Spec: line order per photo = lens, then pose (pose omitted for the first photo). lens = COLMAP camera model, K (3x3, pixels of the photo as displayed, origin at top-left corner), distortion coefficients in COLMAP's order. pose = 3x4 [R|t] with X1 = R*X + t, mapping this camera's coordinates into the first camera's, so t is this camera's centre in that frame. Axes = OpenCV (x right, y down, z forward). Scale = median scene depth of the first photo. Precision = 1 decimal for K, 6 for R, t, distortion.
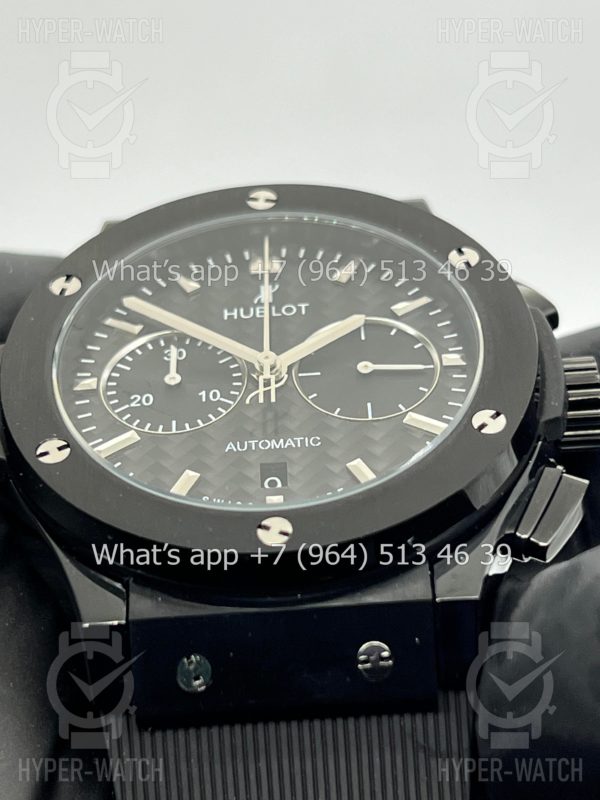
lens RADIAL K [[1830.5, 0, 300.0], [0, 1830.5, 400.0], [0, 0, 1]] dist [0.300668, -0.420993]
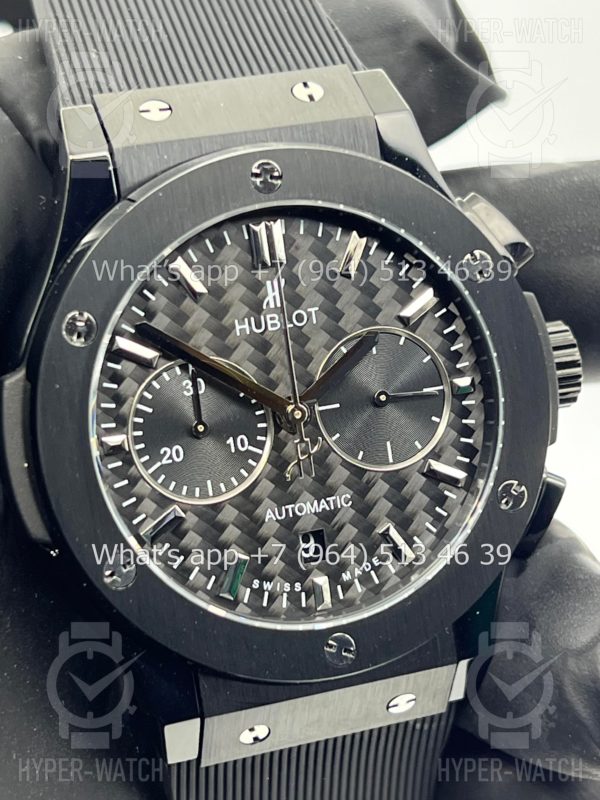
lens RADIAL K [[1830.5, 0, 300.0], [0, 1830.5, 400.0], [0, 0, 1]] dist [0.300668, -0.420993]
pose [[0.939525, -0.125050, 0.318834, -0.335804], [-0.145918, 0.696070, 0.702990, -0.733616], [-0.309839, -0.707000, 0.635728, 0.364859]]
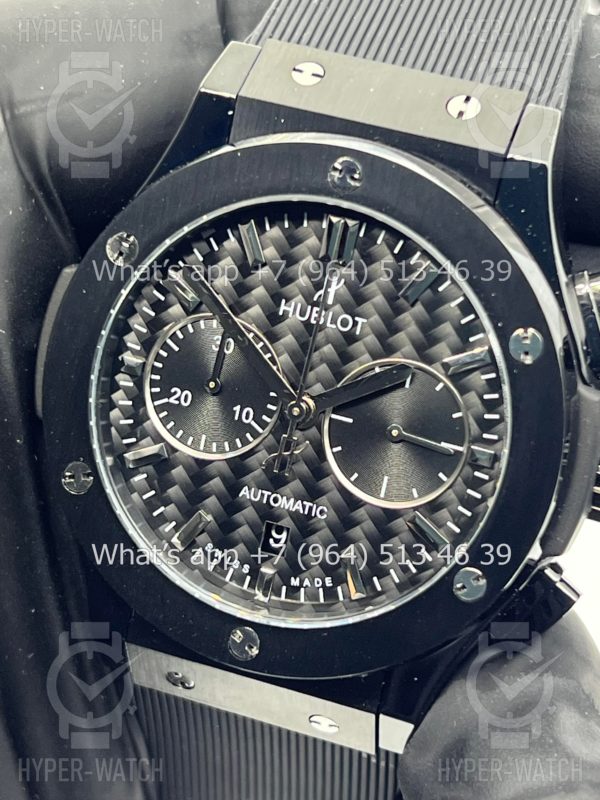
lens RADIAL K [[1830.5, 0, 300.0], [0, 1830.5, 400.0], [0, 0, 1]] dist [0.300668, -0.420993]
pose [[0.949451, 0.272316, -0.156163, 0.137121], [-0.035591, 0.587642, 0.808338, -0.828383], [0.311891, -0.761919, 0.567630, 0.439744]]
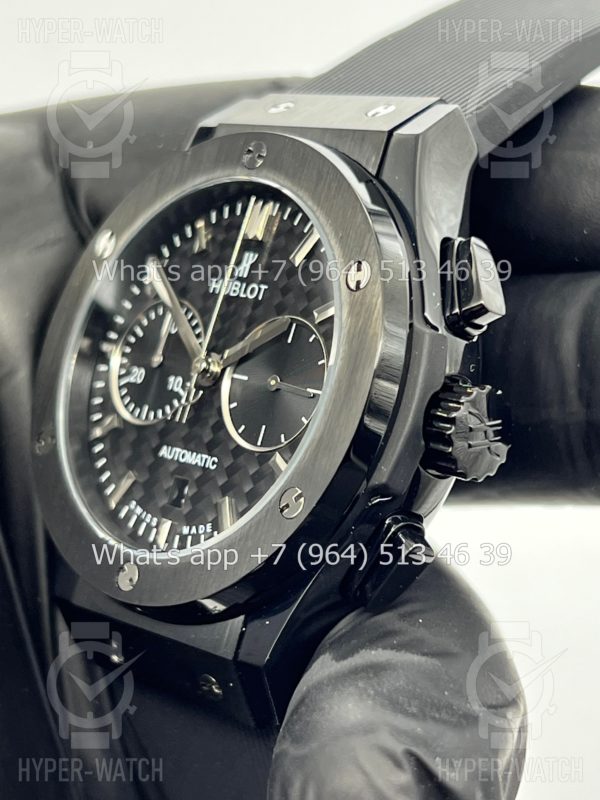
lens RADIAL K [[1830.5, 0, 300.0], [0, 1830.5, 400.0], [0, 0, 1]] dist [0.300668, -0.420993]
pose [[0.712313, 0.187835, -0.676261, 0.762218], [0.228386, 0.849054, 0.476391, -0.508589], [0.663665, -0.493787, 0.561893, 0.417866]]
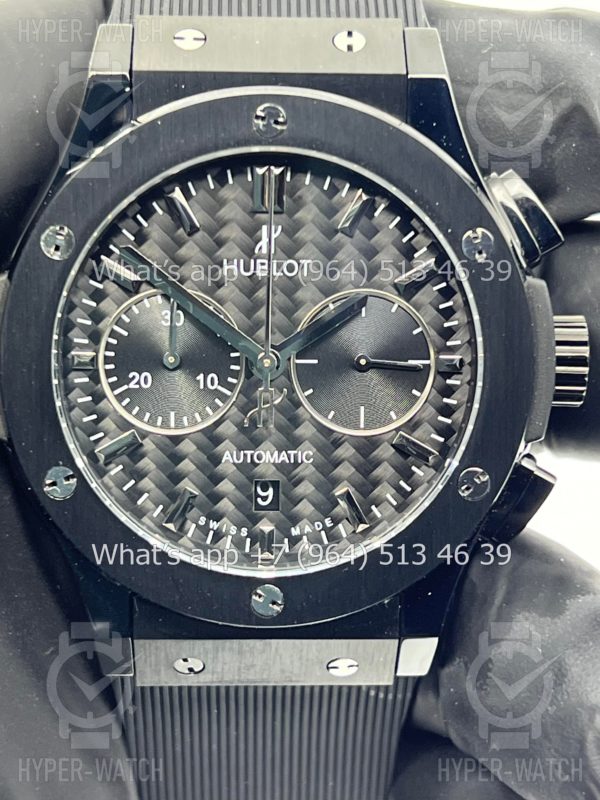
lens RADIAL K [[1830.5, 0, 300.0], [0, 1830.5, 400.0], [0, 0, 1]] dist [0.300668, -0.420993]
pose [[0.994547, 0.038847, 0.096785, -0.096194], [-0.099010, 0.643270, 0.759211, -0.772052], [-0.032766, -0.764653, 0.643608, 0.336581]]
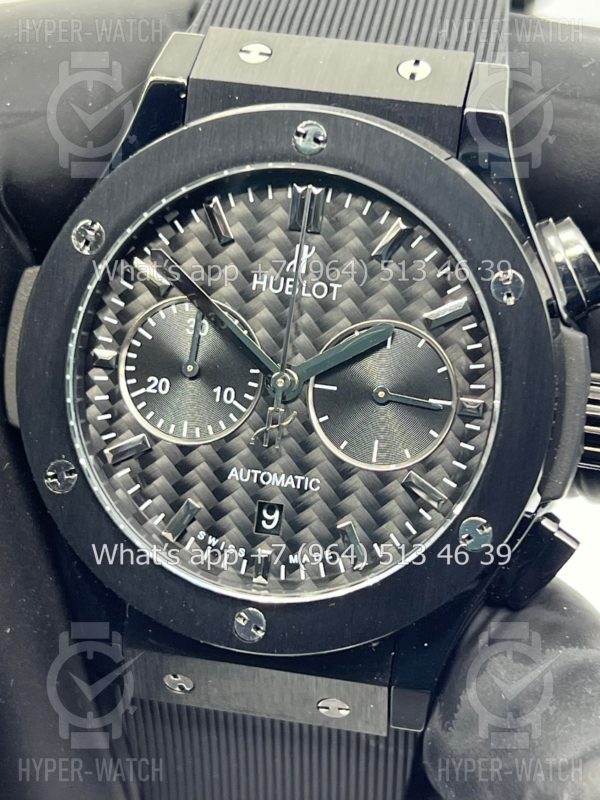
lens RADIAL K [[1830.5, 0, 300.0], [0, 1830.5, 400.0], [0, 0, 1]] dist [0.300668, -0.420993]
pose [[0.982287, 0.165484, -0.087900, 0.079979], [-0.045902, 0.667317, 0.743358, -0.746877], [0.181671, -0.726156, 0.663093, 0.341490]]
